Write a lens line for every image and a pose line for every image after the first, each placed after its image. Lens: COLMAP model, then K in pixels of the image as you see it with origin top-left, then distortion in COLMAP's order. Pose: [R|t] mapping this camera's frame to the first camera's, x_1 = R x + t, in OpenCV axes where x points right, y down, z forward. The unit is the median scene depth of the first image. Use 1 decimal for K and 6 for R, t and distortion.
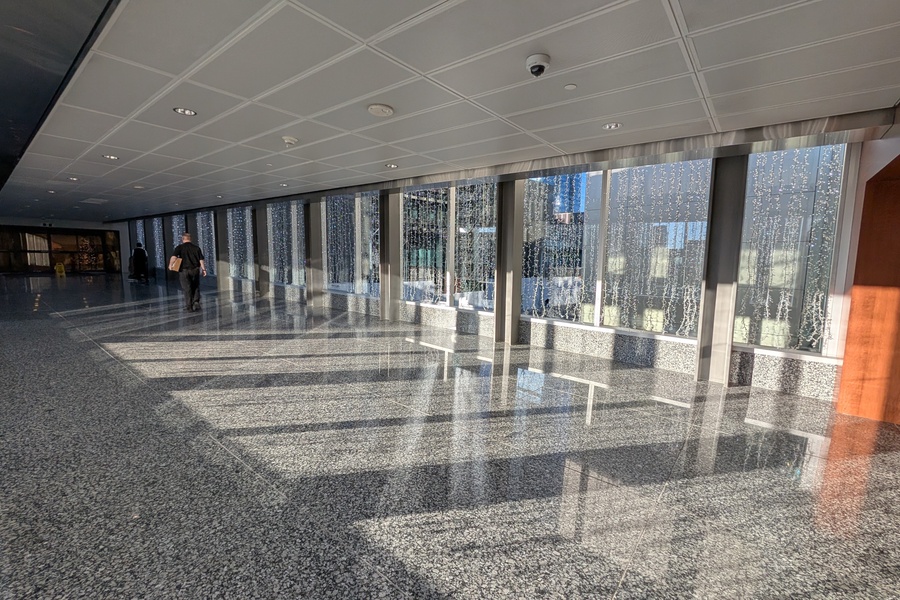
lens RADIAL K [[388.2, 0, 453.1], [0, 388.2, 302.3], [0, 0, 1]] dist [-0.002473, 0.000183]
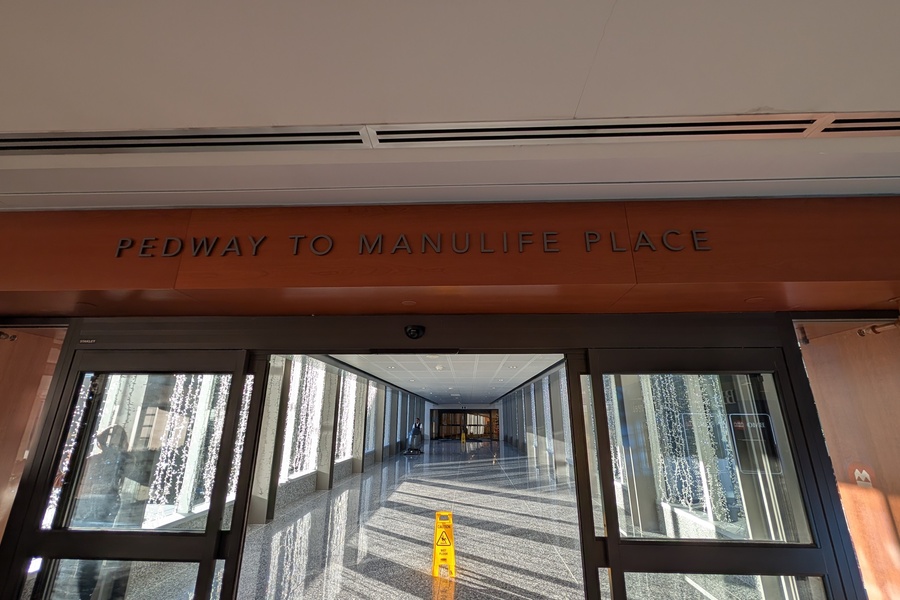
lens RADIAL K [[388.2, 0, 453.2], [0, 388.2, 302.2], [0, 0, 1]] dist [-0.002473, 0.000183]
pose [[0.578037, -0.261383, -0.773015, 0.774380], [-0.076949, 0.925629, -0.370527, -0.019142], [0.812374, 0.273661, 0.514934, -0.004263]]
